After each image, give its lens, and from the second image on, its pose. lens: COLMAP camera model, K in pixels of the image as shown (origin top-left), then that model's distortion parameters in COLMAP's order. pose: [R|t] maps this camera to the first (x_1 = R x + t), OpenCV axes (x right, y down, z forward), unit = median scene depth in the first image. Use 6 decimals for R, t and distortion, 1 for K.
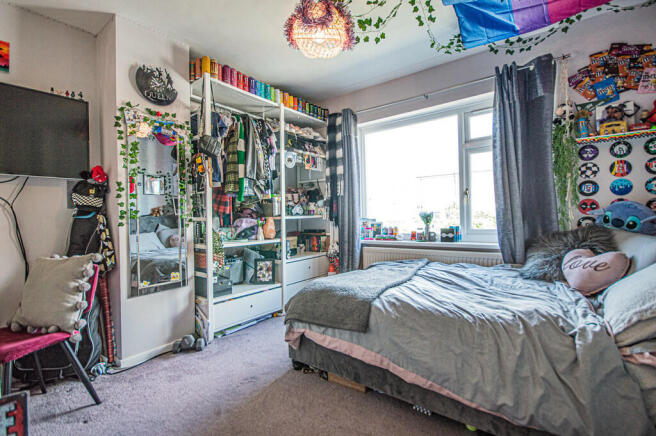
lens RADIAL K [[299.9, 0, 329.5], [0, 299.9, 216.7], [0, 0, 1]] dist [-0.002666, -0.000212]
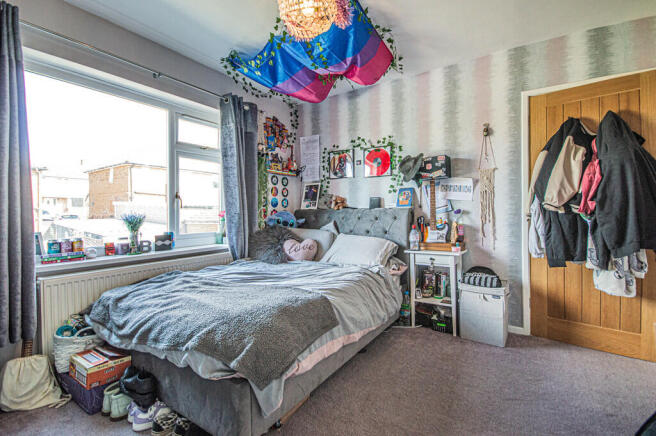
lens RADIAL K [[299.9, 0, 328.5], [0, 299.9, 218.8], [0, 0, 1]] dist [-0.002666, -0.000212]
pose [[-0.069056, 0.007978, 0.997581, -0.570372], [0.019255, 0.999792, -0.006663, 0.007471], [-0.997427, 0.018748, -0.069195, 0.636559]]
